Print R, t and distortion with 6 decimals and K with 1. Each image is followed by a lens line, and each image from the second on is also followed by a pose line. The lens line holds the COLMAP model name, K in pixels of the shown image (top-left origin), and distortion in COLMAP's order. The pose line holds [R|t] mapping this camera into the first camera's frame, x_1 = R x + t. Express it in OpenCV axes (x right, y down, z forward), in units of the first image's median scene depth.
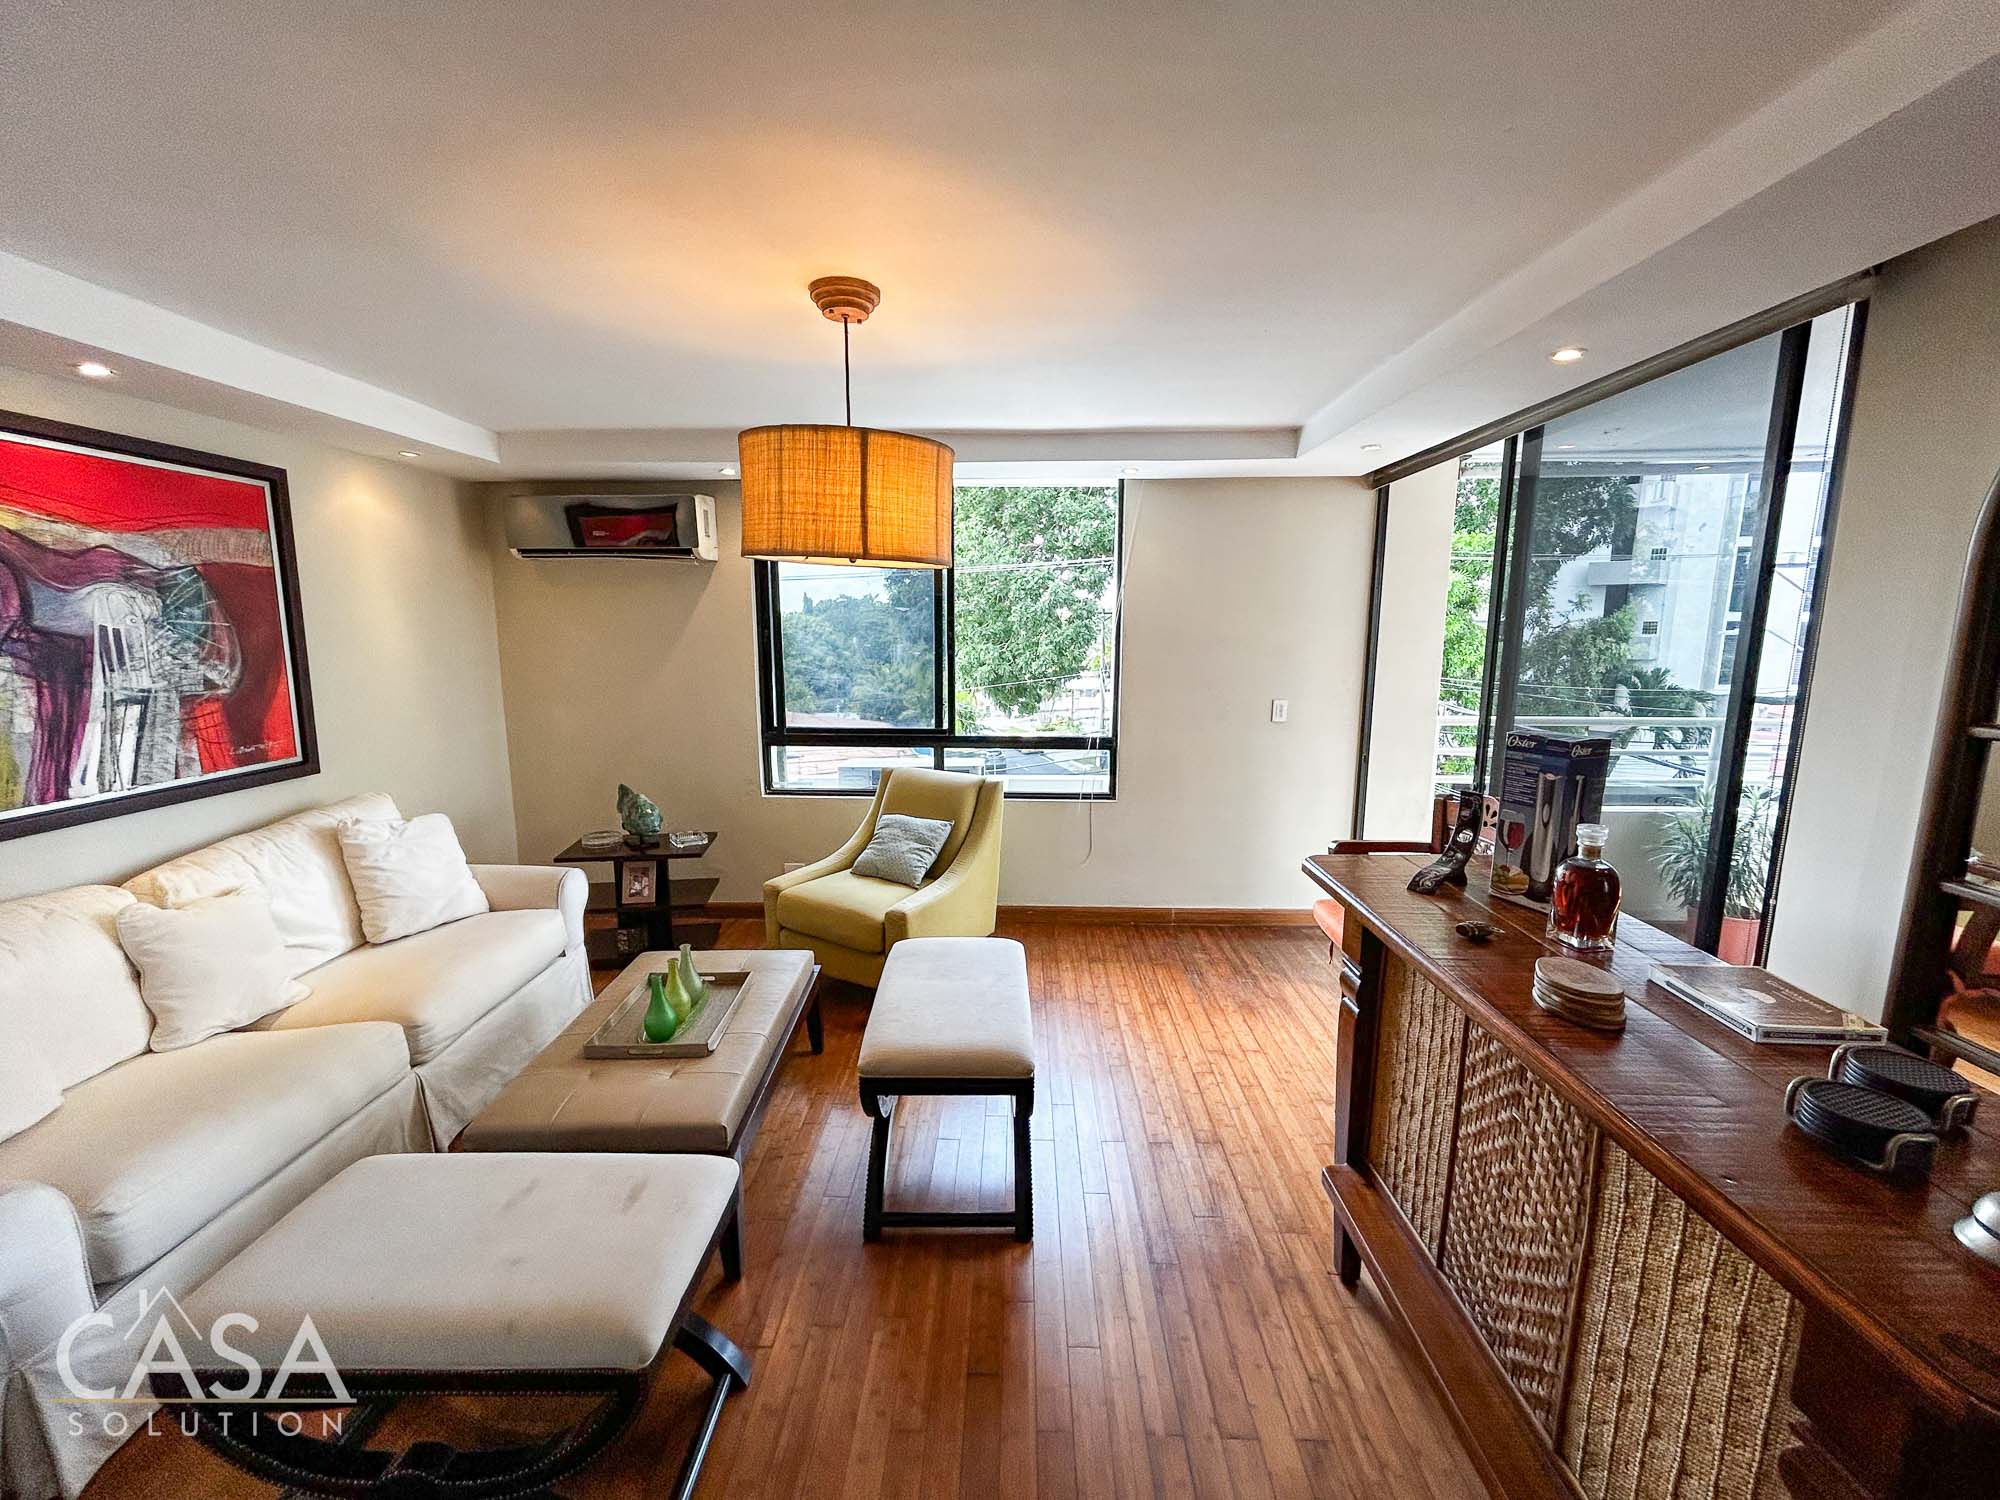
lens RADIAL K [[813.0, 0, 996.6], [0, 813.0, 747.1], [0, 0, 1]] dist [-0.002131, 0.002155]
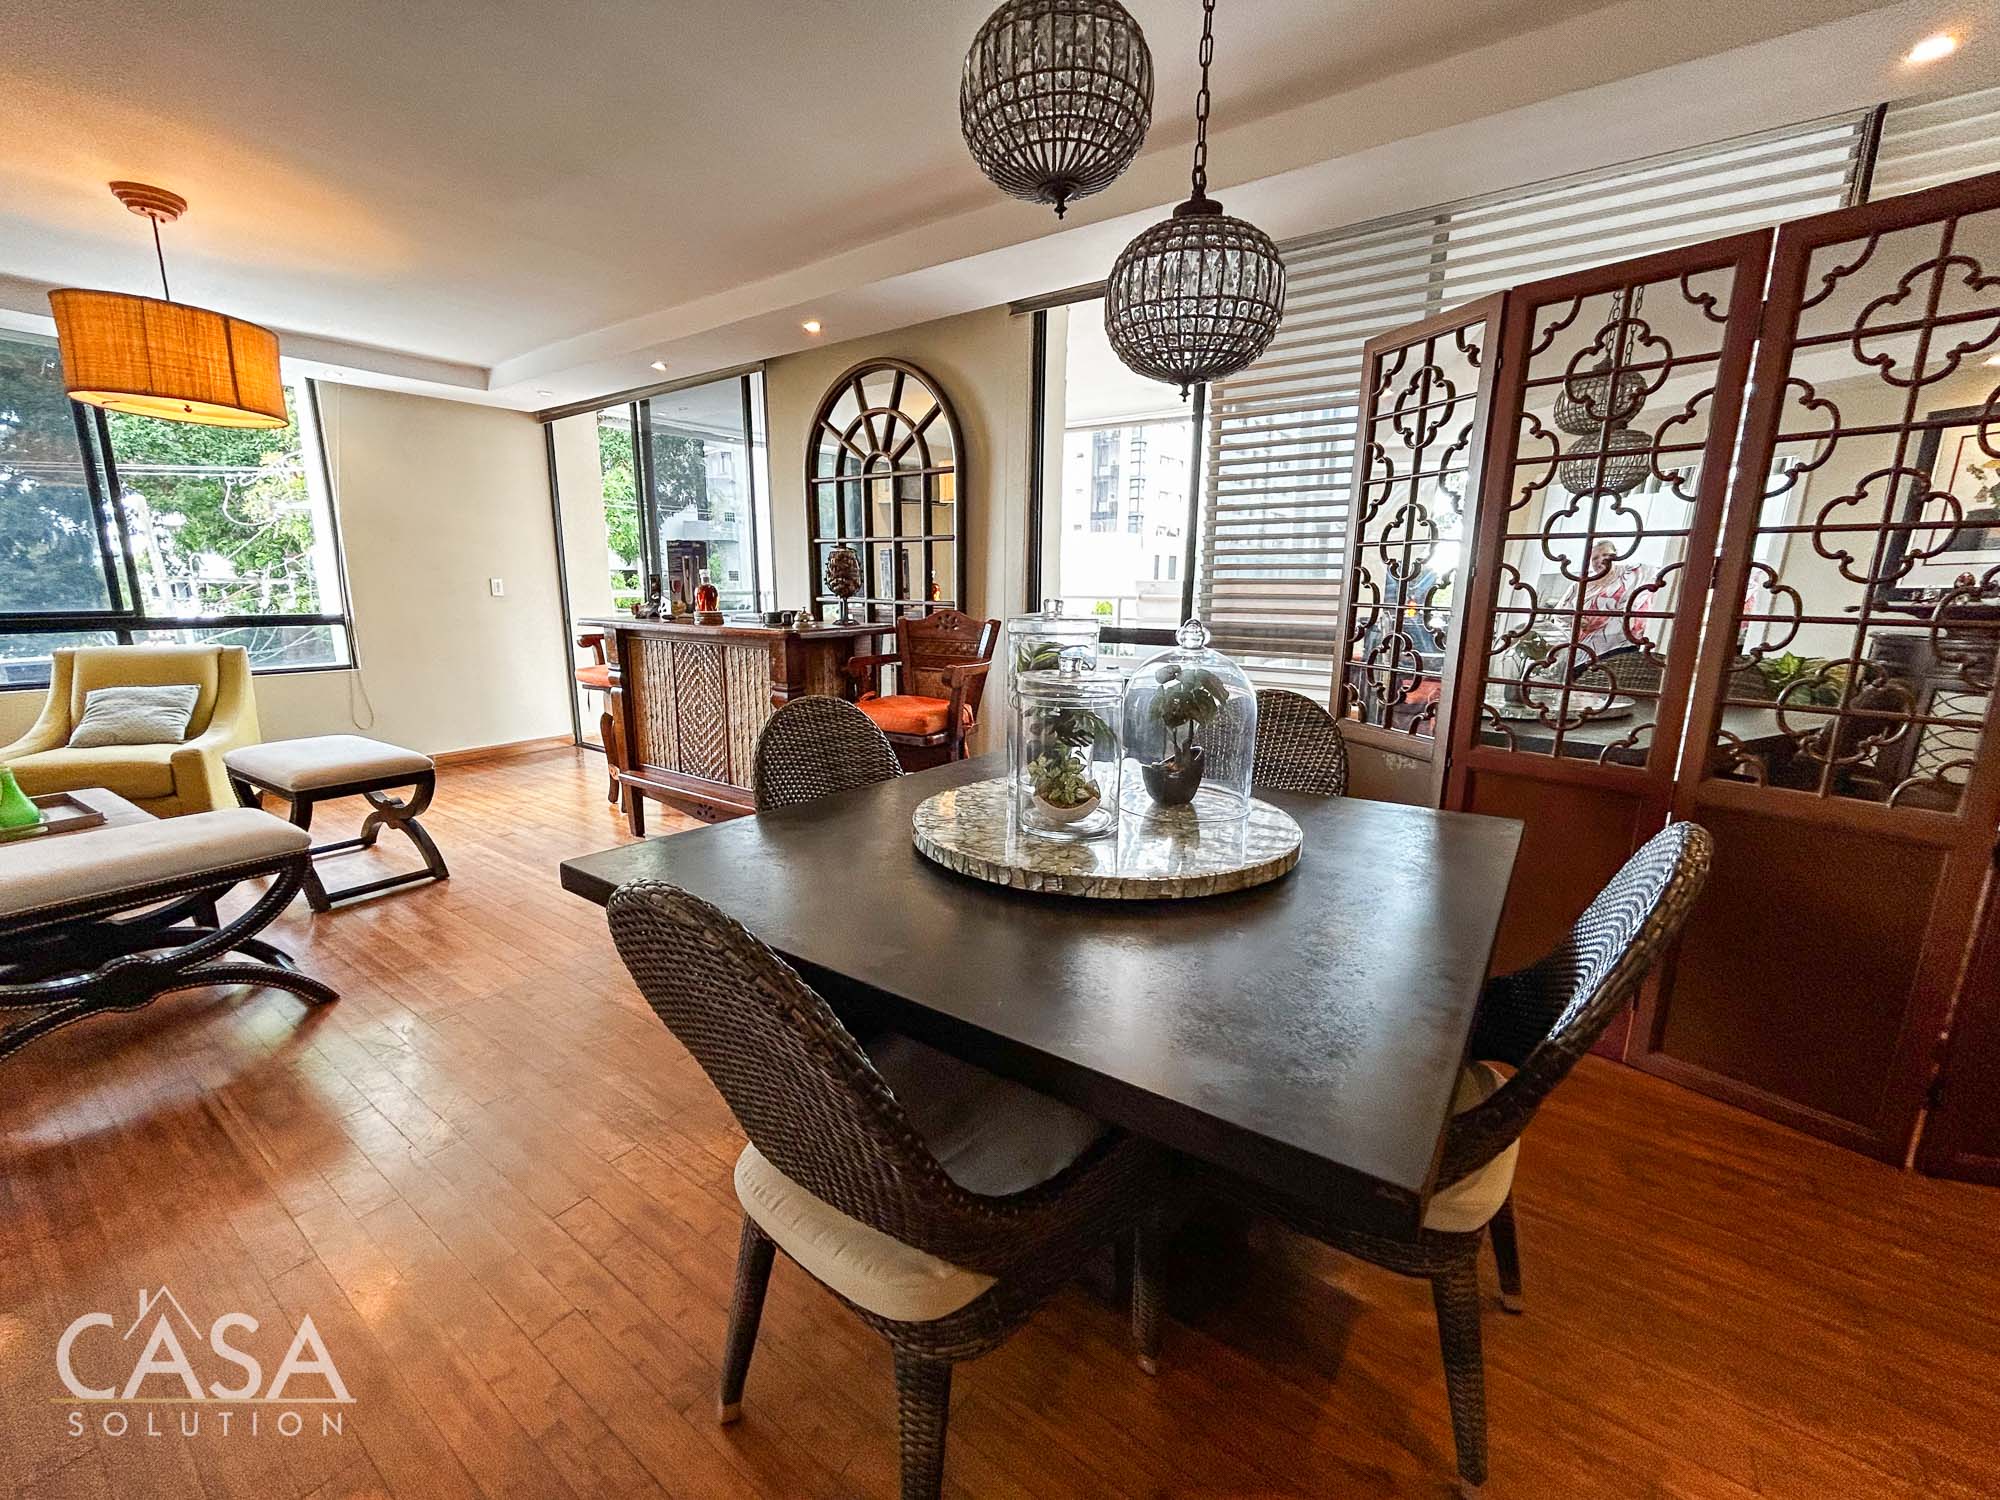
lens RADIAL K [[813.0, 0, 996.6], [0, 813.0, 747.1], [0, 0, 1]] dist [-0.002131, 0.002155]
pose [[0.559444, -0.165677, 0.812141, -0.527848], [0.124684, 0.985492, 0.115152, 0.273143], [-0.819437, 0.036839, 0.571985, -0.683834]]
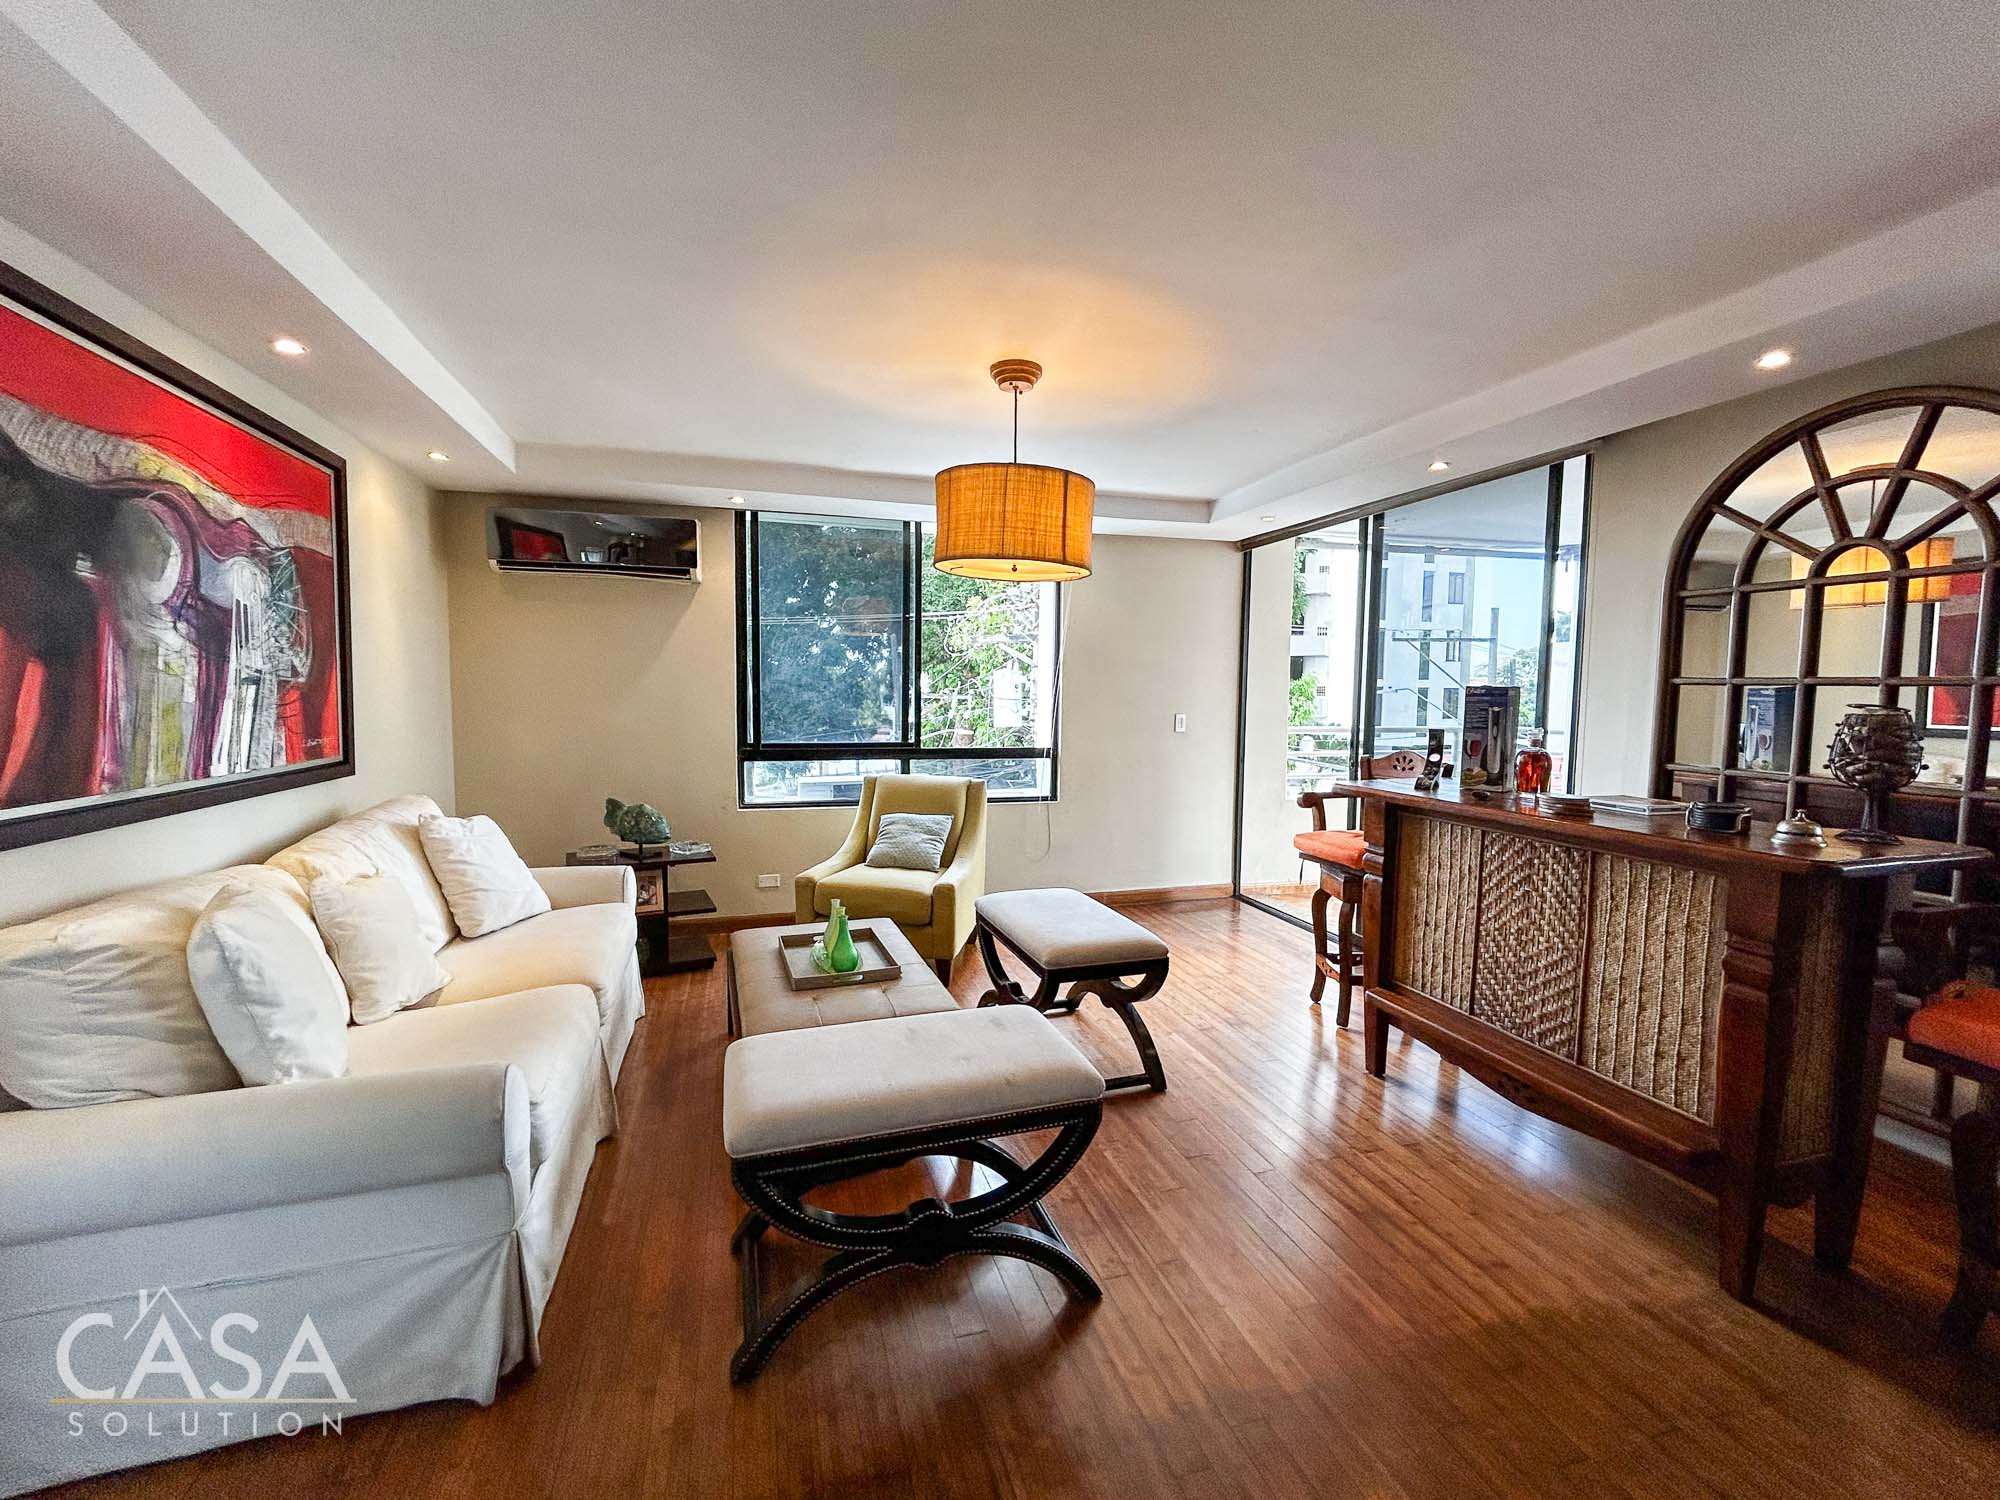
lens RADIAL K [[833.7, 0, 996.0], [0, 833.7, 746.5], [0, 0, 1]] dist [-0.005531, 0.005703]
pose [[0.949113, -0.014166, 0.314618, -0.553002], [0.040486, 0.996187, -0.077277, 0.134479], [-0.312324, 0.086082, 0.946067, -0.196385]]
